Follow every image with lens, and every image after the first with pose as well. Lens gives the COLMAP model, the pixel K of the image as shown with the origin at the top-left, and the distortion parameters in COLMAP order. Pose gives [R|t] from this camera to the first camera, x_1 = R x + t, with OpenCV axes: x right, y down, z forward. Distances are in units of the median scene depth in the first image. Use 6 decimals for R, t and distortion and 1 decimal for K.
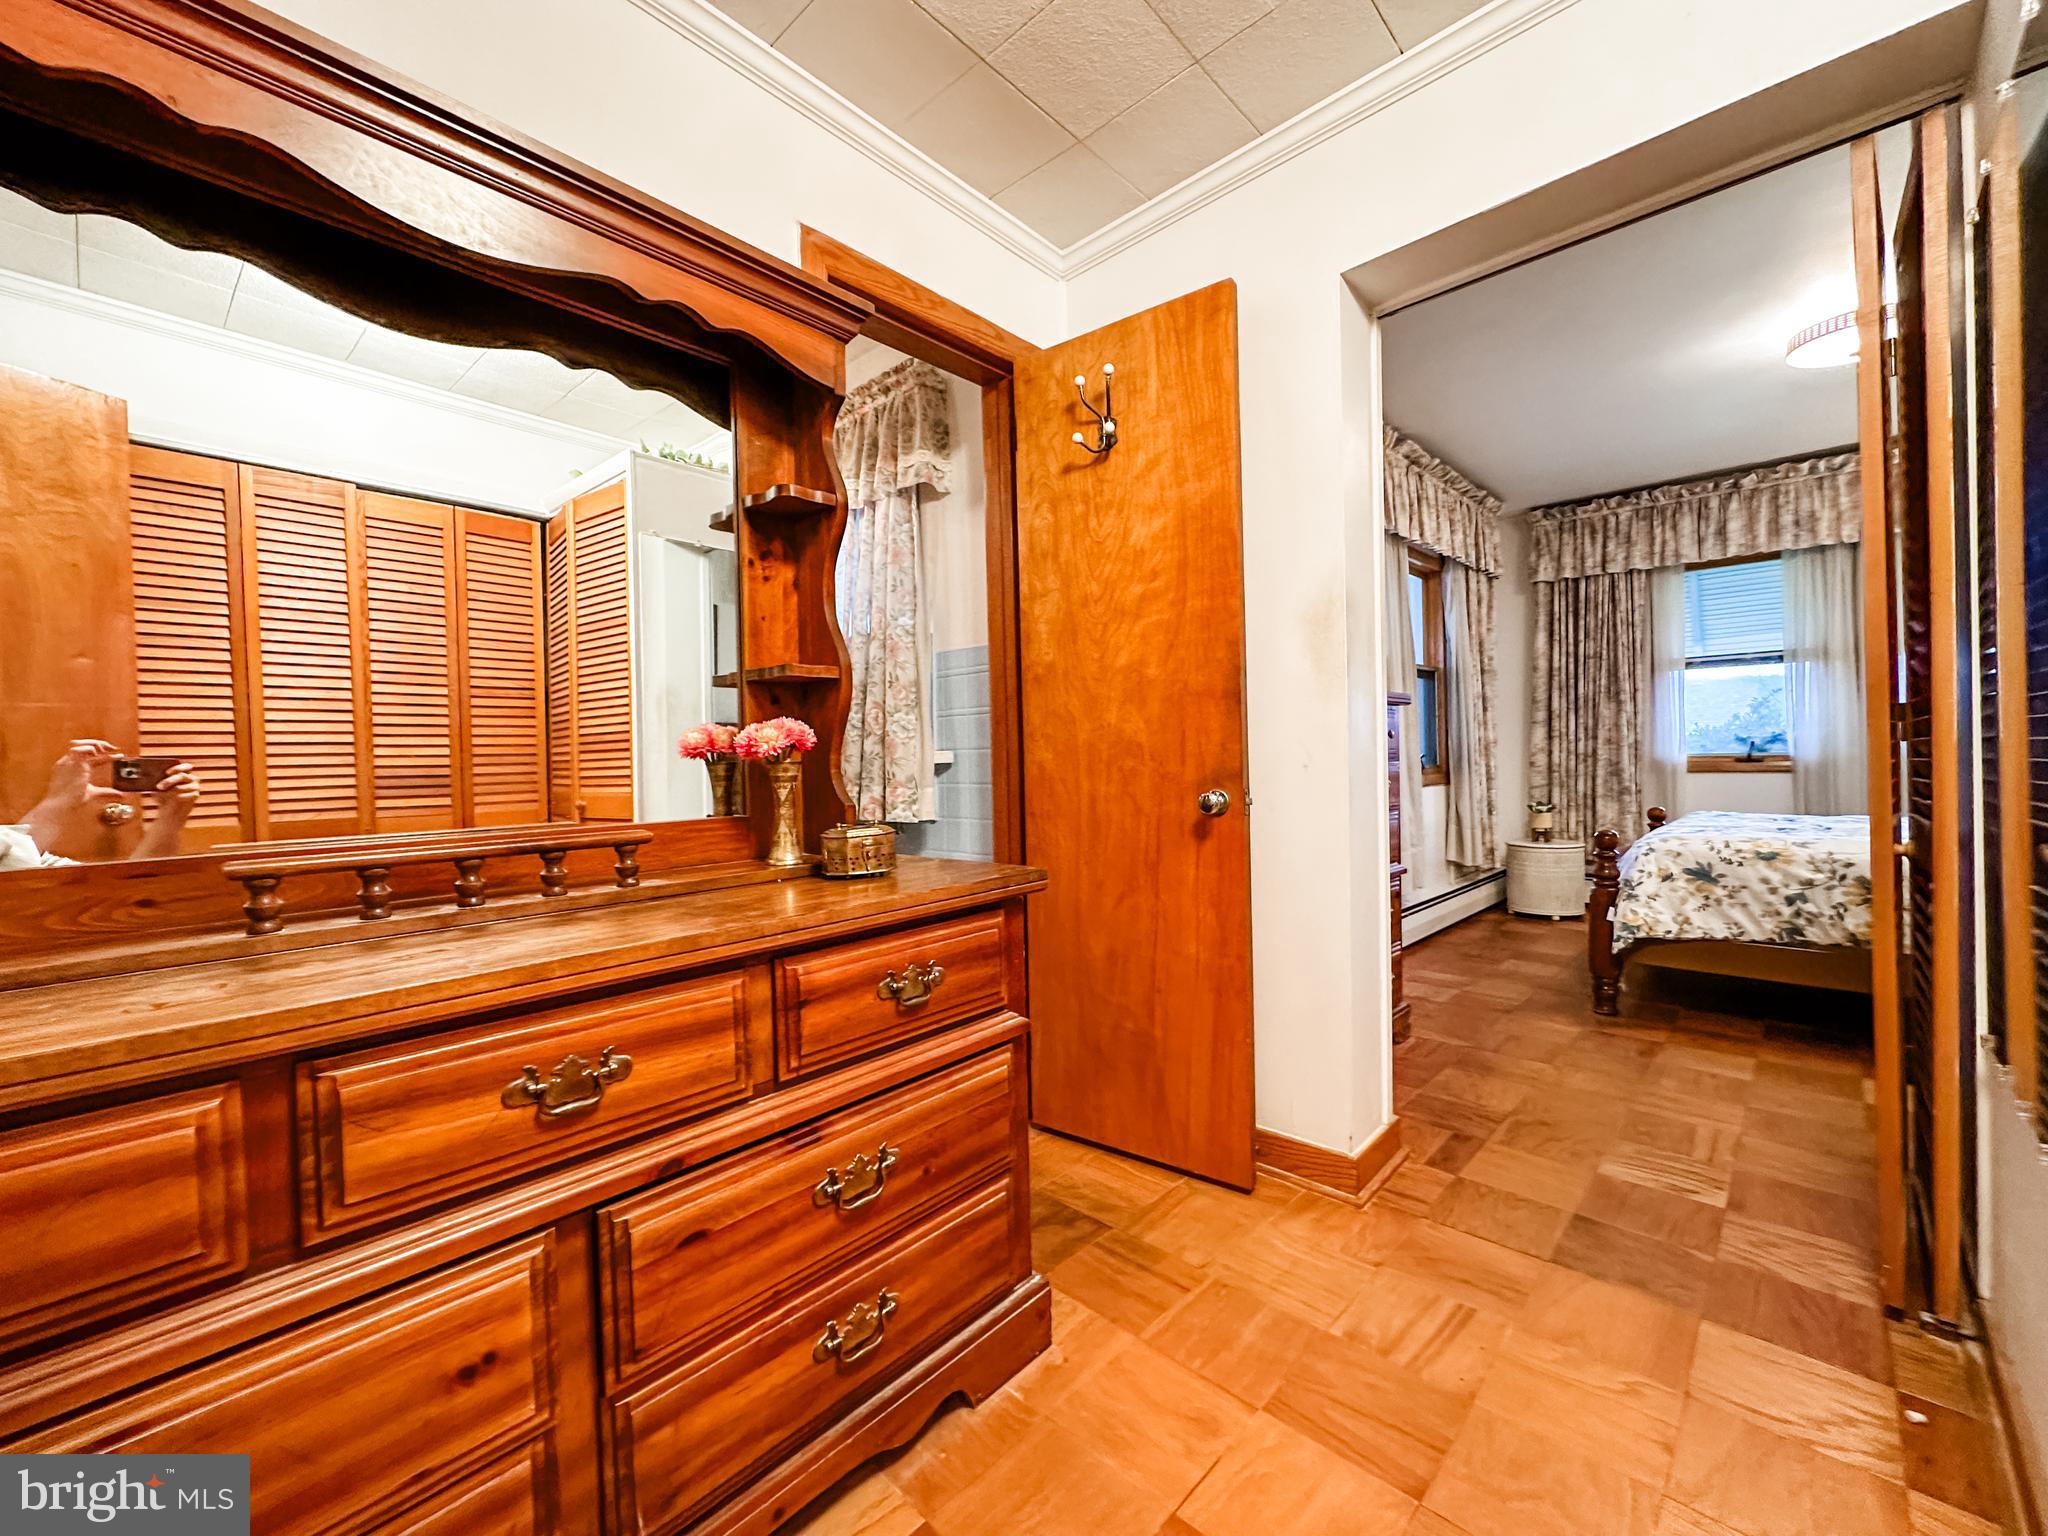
lens RADIAL K [[815.6, 0, 1033.8], [0, 815.6, 769.0], [0, 0, 1]] dist [-0.003593, -0.000089]
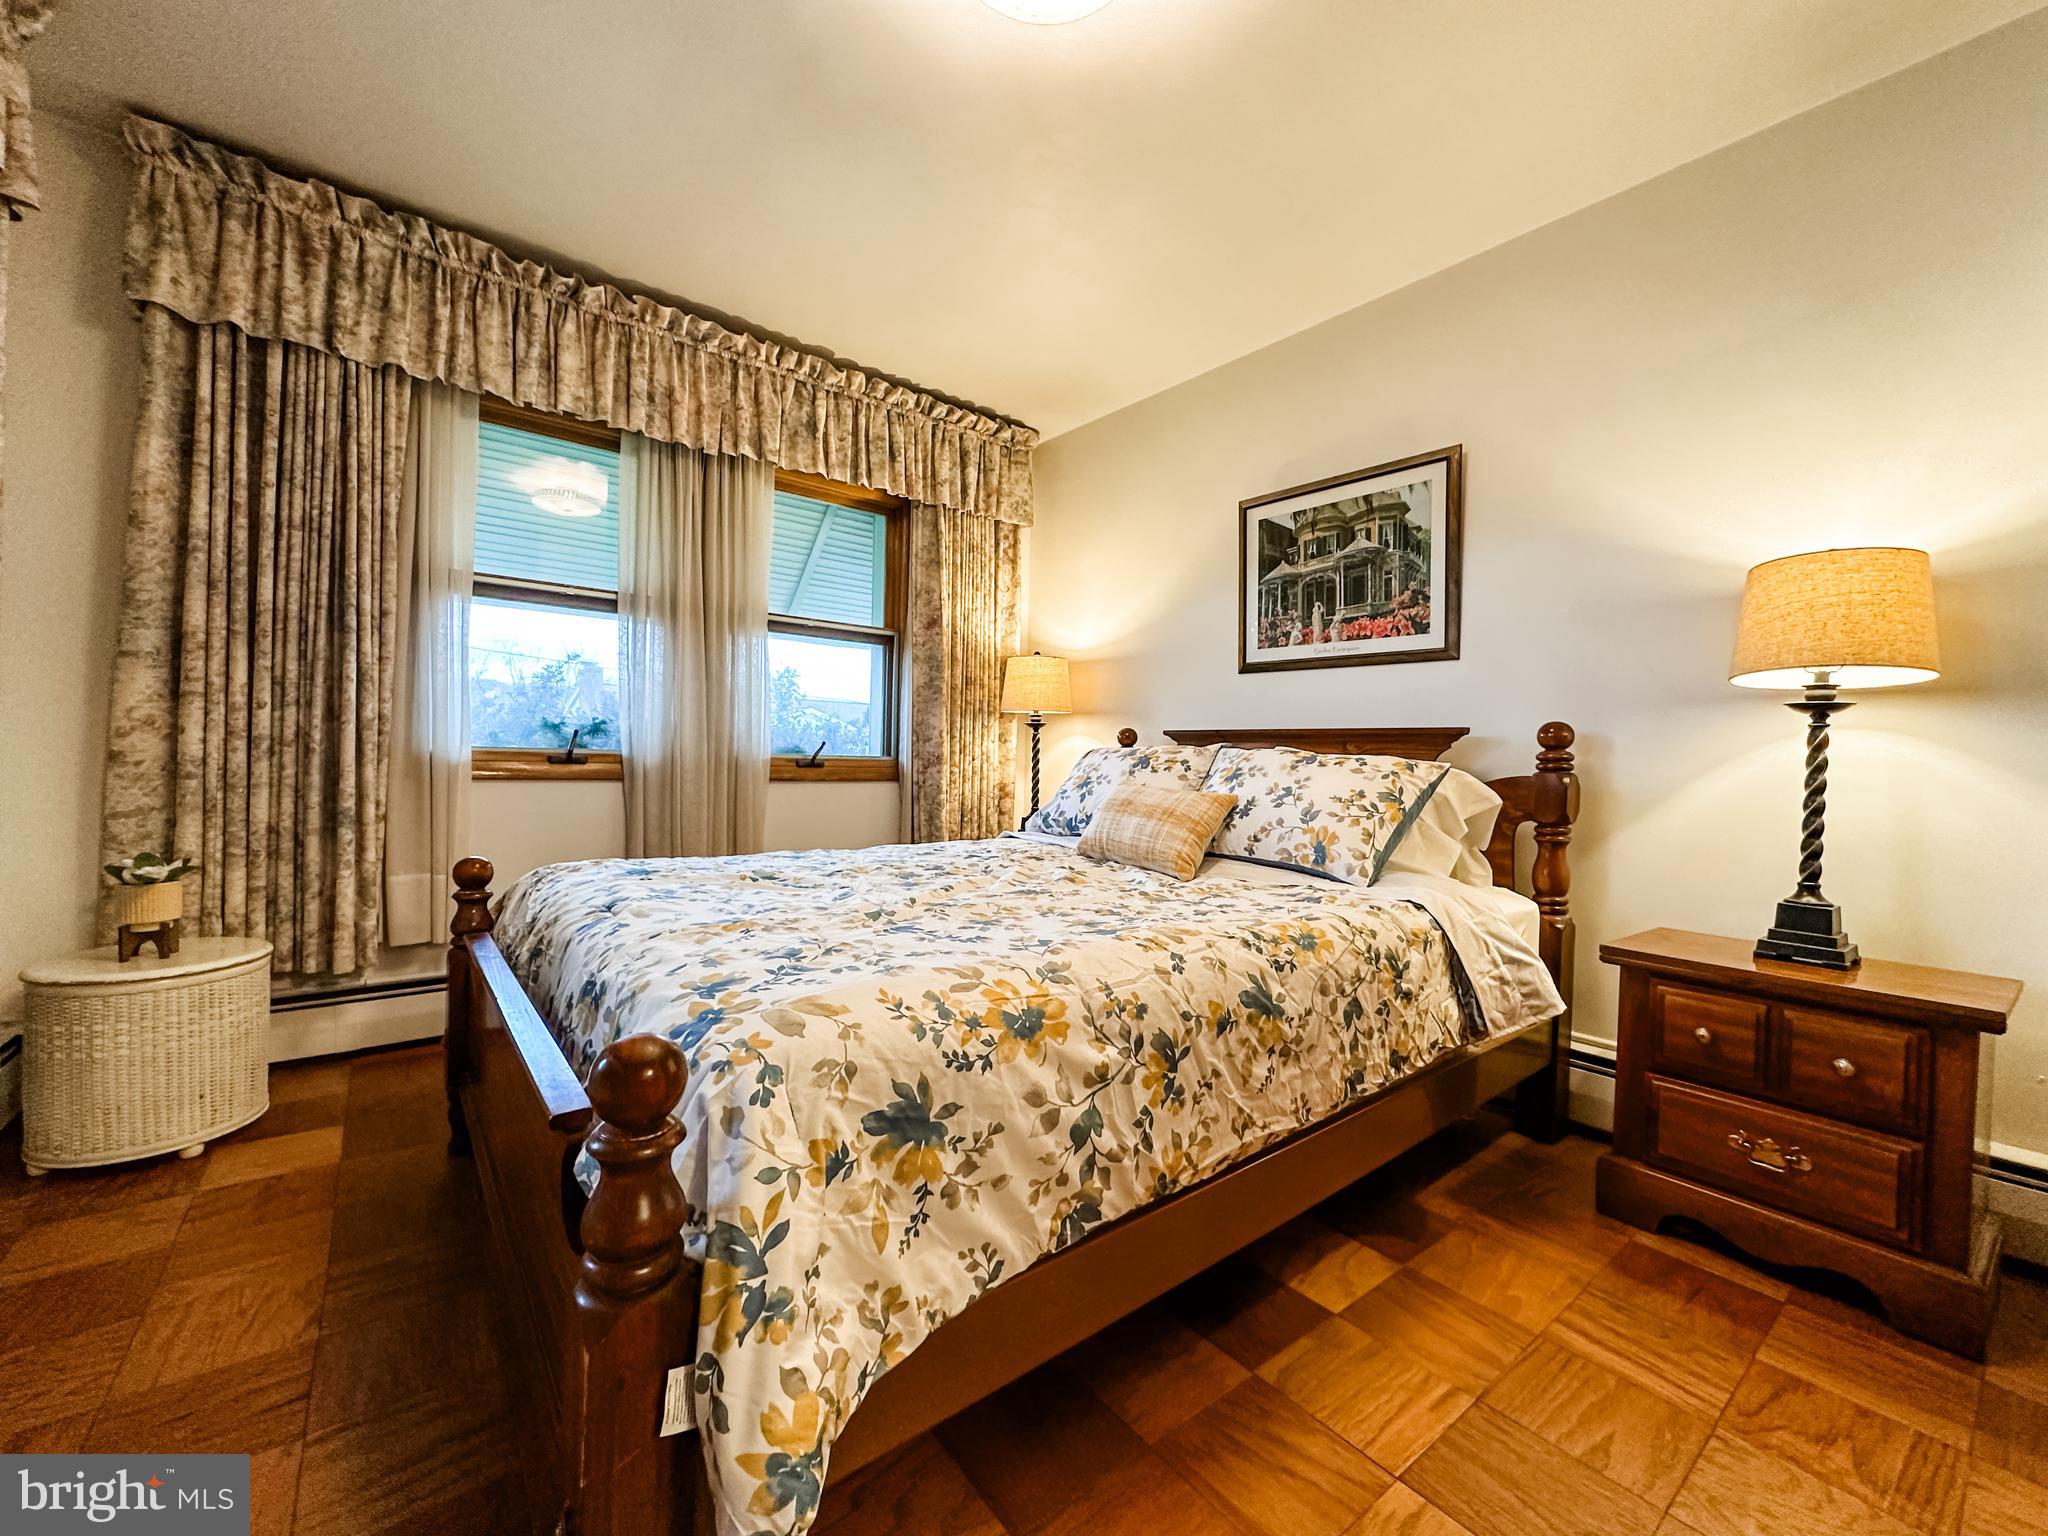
lens RADIAL K [[815.6, 0, 1017.7], [0, 815.6, 766.9], [0, 0, 1]] dist [-0.003593, -0.000089]
pose [[0.147073, 0.014380, 0.989021, 0.314958], [-0.013973, 0.999825, -0.012459, -0.002984], [-0.989027, -0.011987, 0.147248, 0.560900]]
